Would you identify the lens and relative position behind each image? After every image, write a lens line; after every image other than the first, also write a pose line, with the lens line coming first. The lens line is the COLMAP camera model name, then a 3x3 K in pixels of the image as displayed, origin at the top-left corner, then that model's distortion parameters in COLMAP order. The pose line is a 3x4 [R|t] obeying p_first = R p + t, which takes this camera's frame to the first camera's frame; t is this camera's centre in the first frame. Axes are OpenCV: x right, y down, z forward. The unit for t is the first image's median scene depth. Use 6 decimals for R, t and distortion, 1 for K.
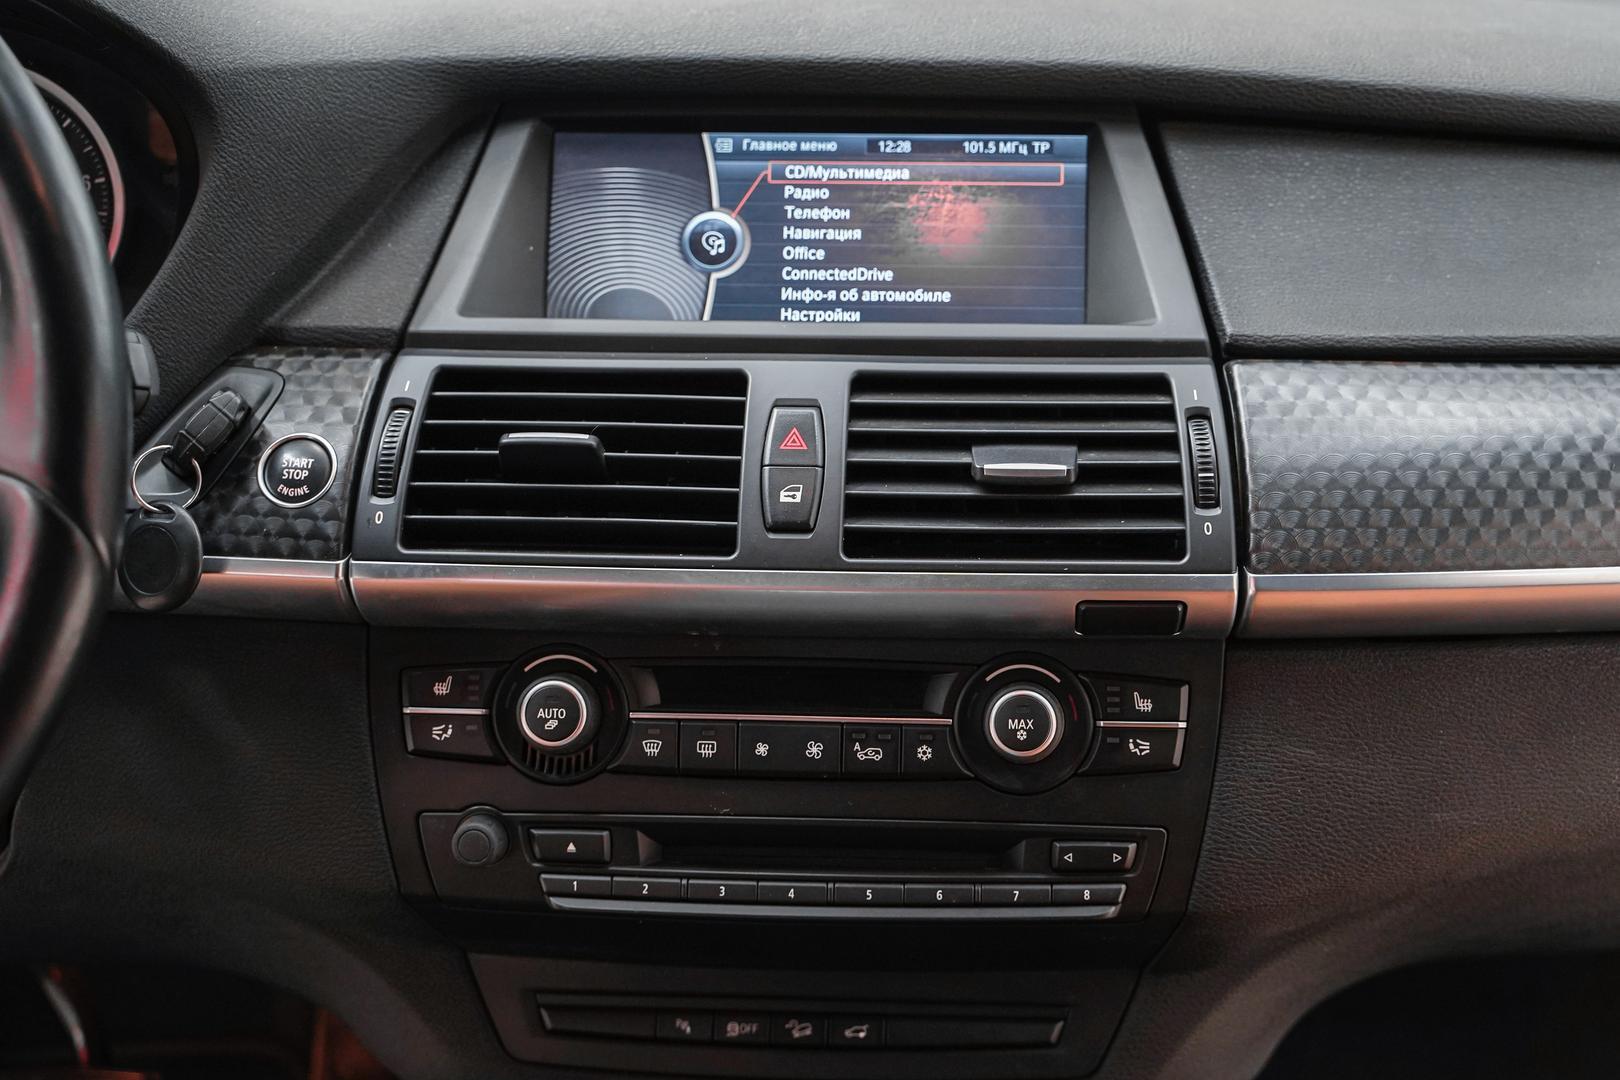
lens RADIAL K [[2571.1, 0, 892.8], [0, 2571.1, 504.0], [0, 0, 1]] dist [-0.029057, 0.000000]
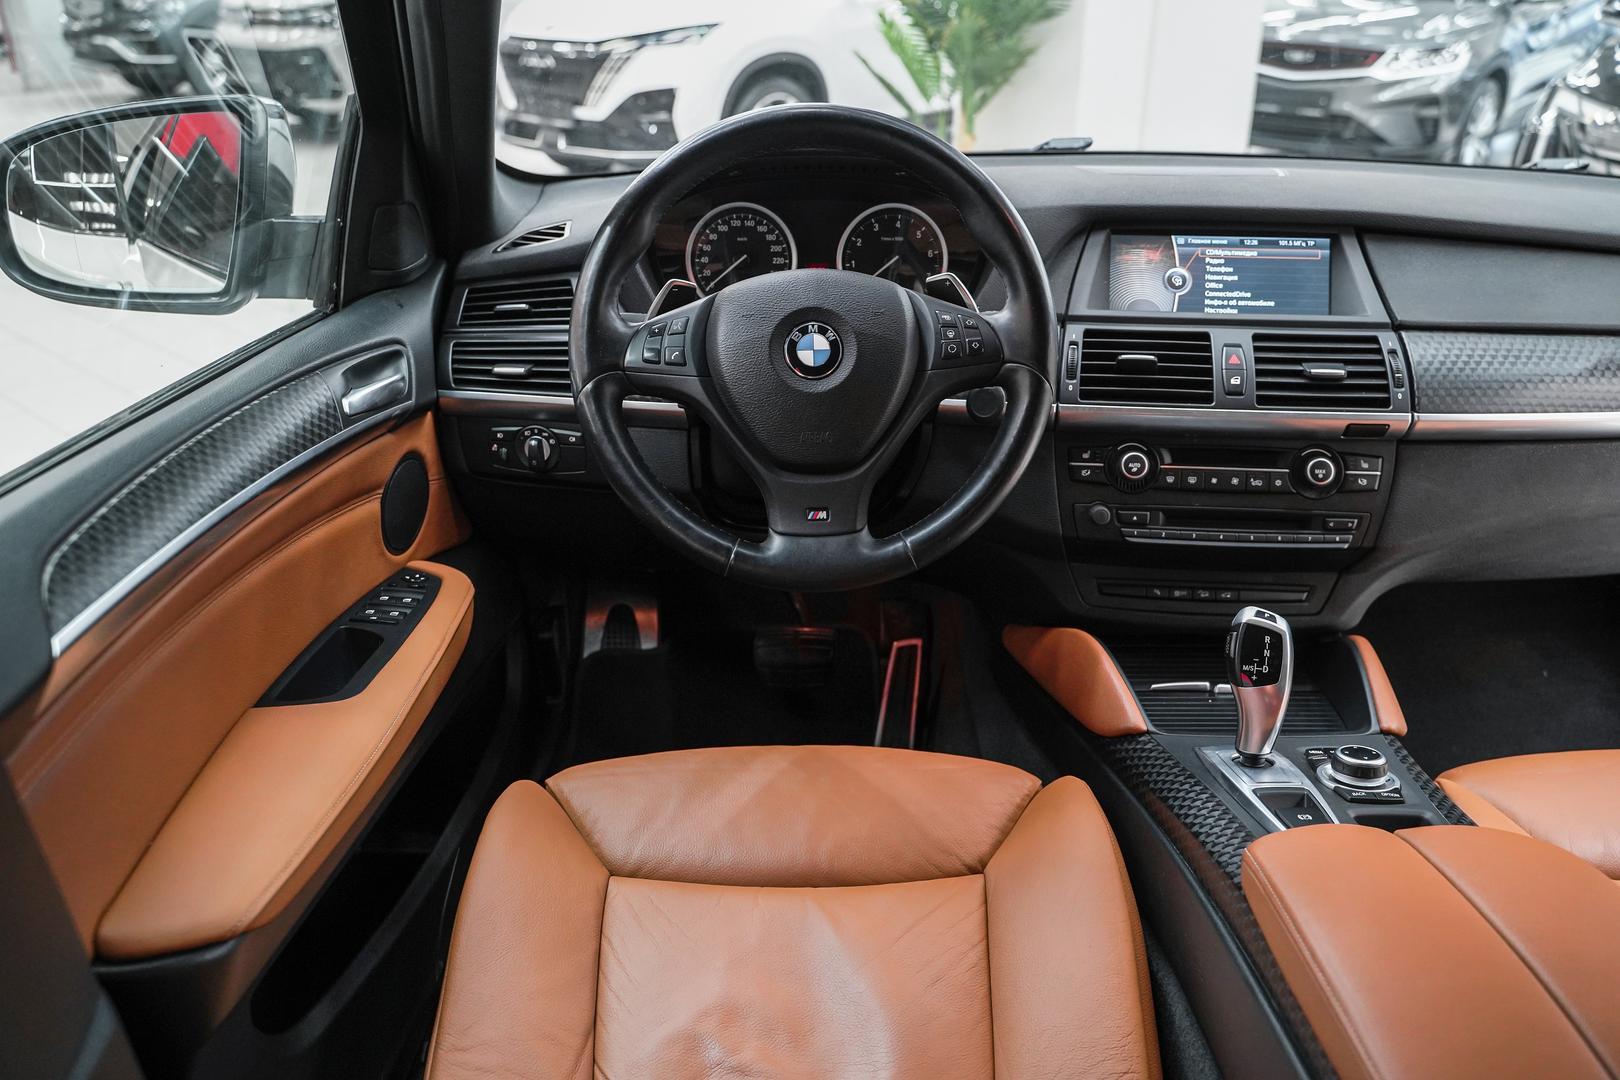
lens RADIAL K [[1329.1, 0, 810.4], [0, 1329.1, 542.6], [0, 0, 1]] dist [-0.013398, 0.007158]
pose [[0.999718, 0.014843, -0.018558, -0.425148], [-0.013023, 0.995425, 0.094653, 0.036338], [0.019878, -0.094385, 0.995337, -0.332956]]
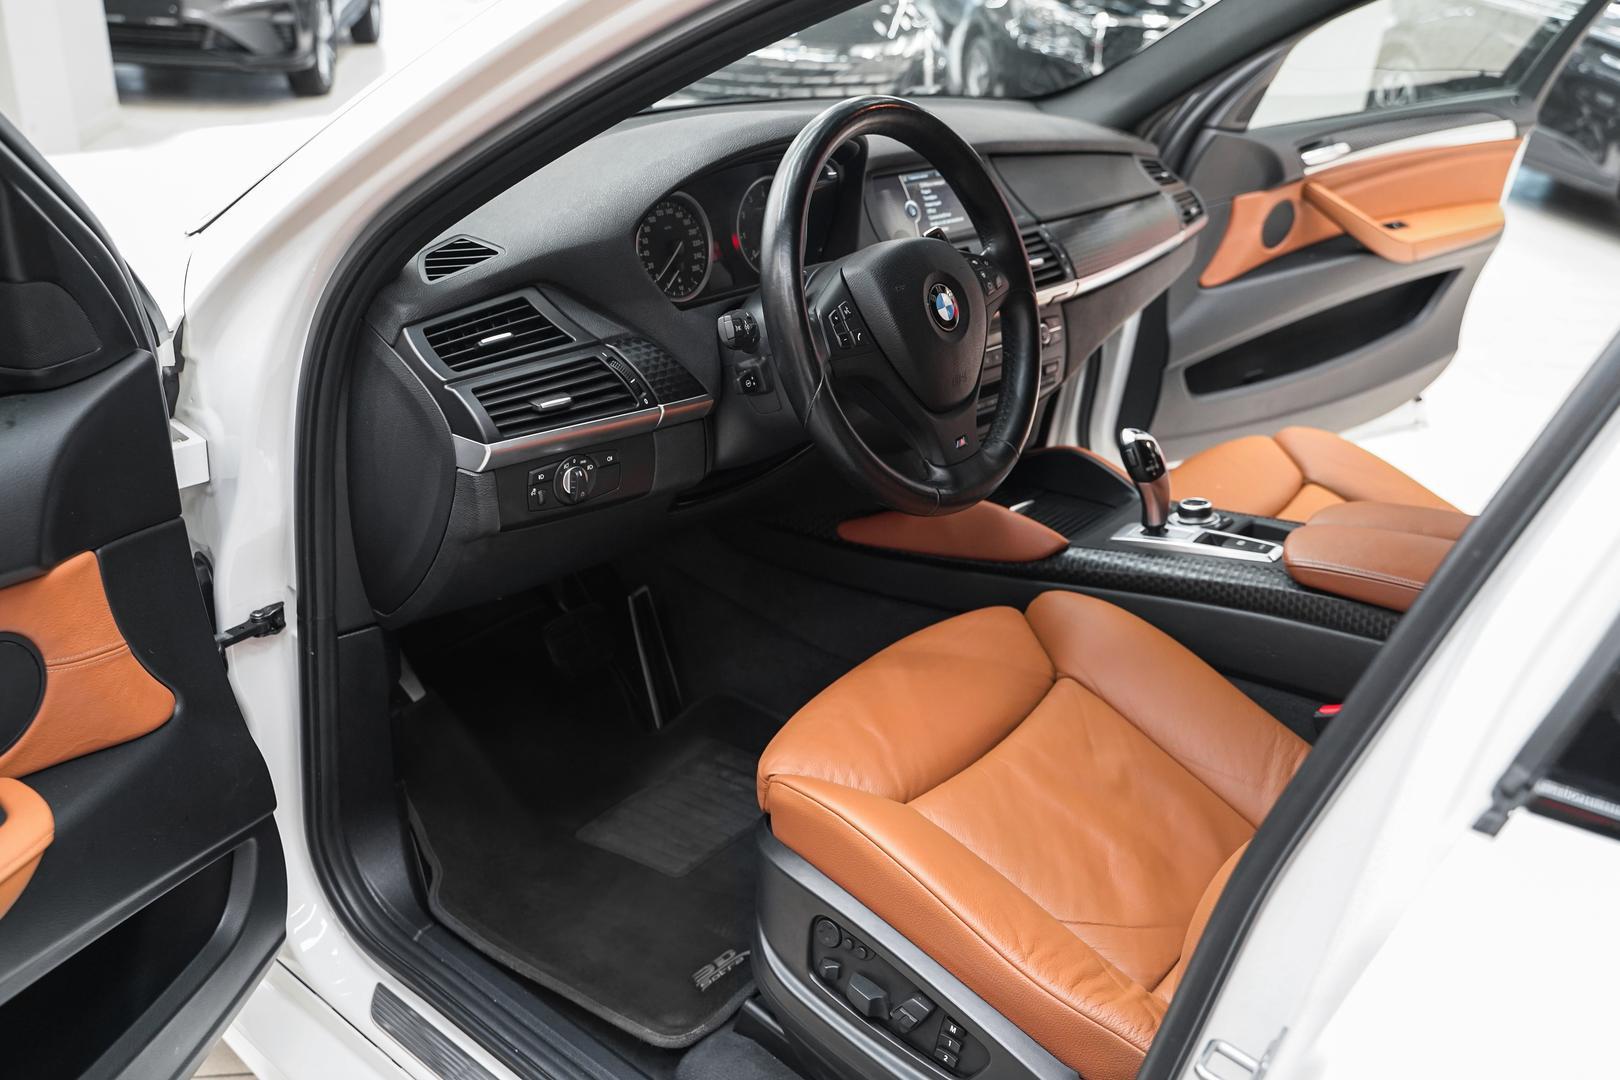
lens RADIAL K [[1329.1, 0, 824.9], [0, 1329.1, 556.7], [0, 0, 1]] dist [-0.013398, 0.007158]
pose [[0.637610, -0.307241, 0.706440, -1.511232], [0.181022, 0.951104, 0.250265, -0.134101], [-0.748789, -0.031690, 0.662050, -0.006946]]
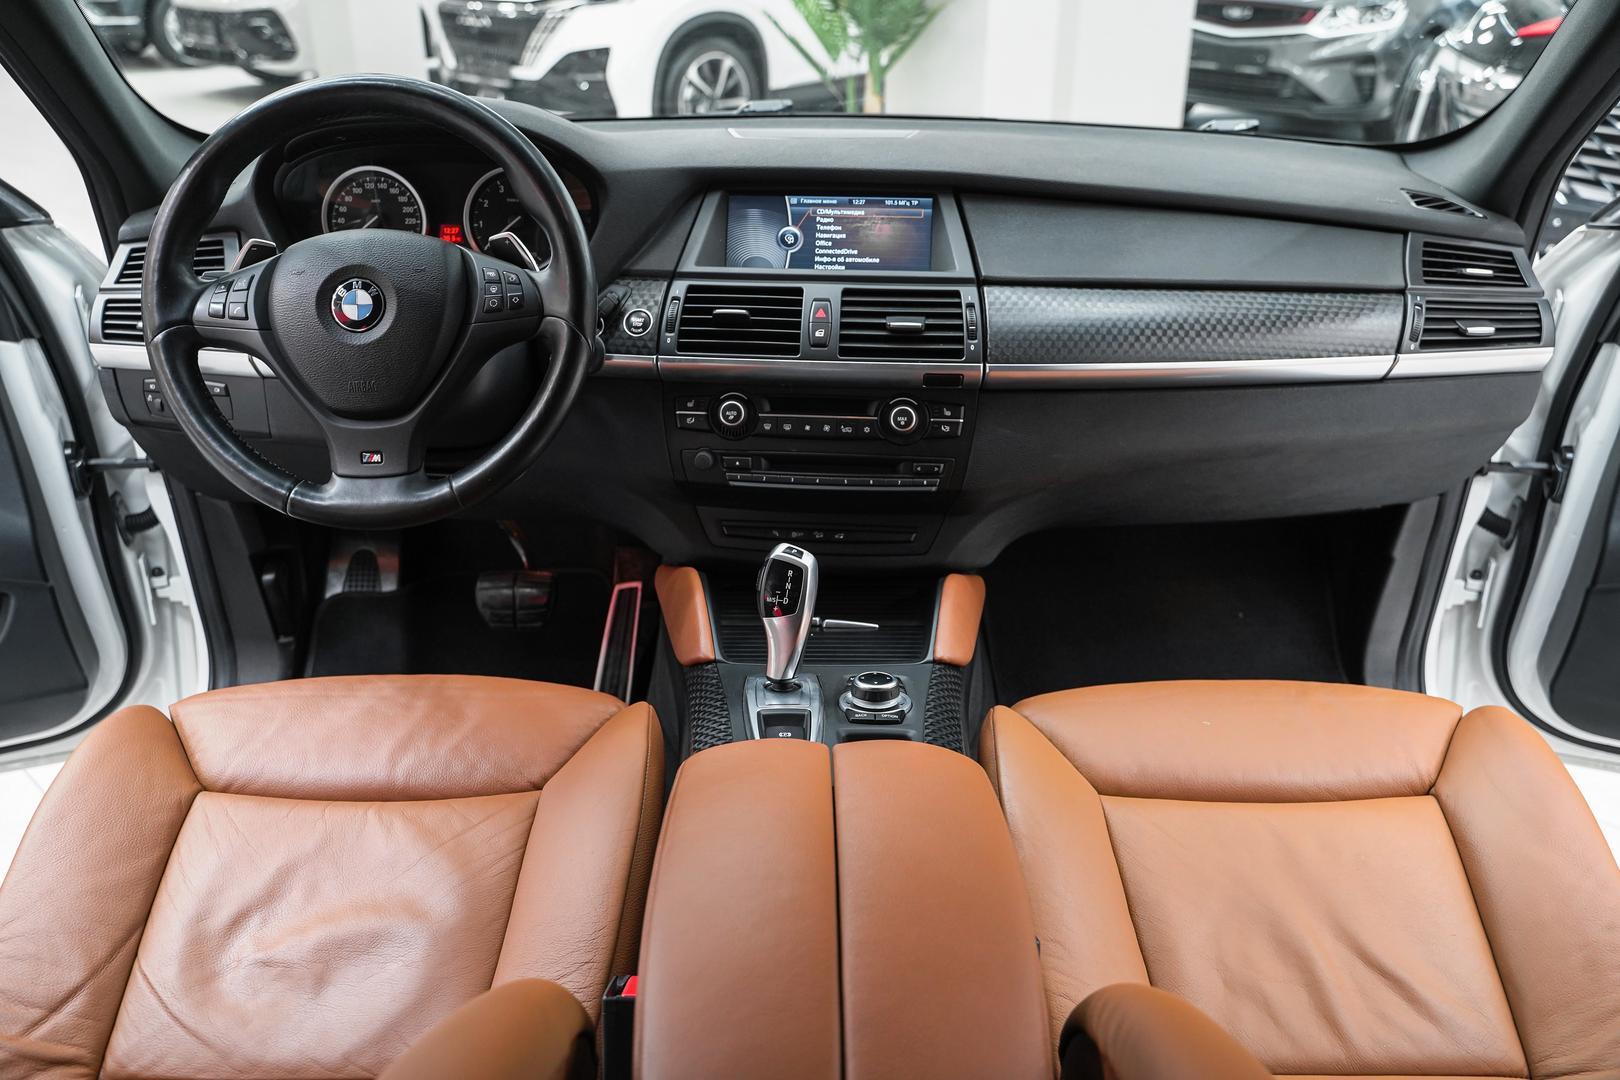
lens RADIAL K [[1329.1, 0, 805.8], [0, 1329.1, 534.6], [0, 0, 1]] dist [-0.013398, 0.007158]
pose [[0.999594, 0.014739, -0.024365, -0.016396], [-0.011761, 0.992925, 0.118155, 0.041020], [0.025934, -0.117821, 0.992696, -0.414252]]
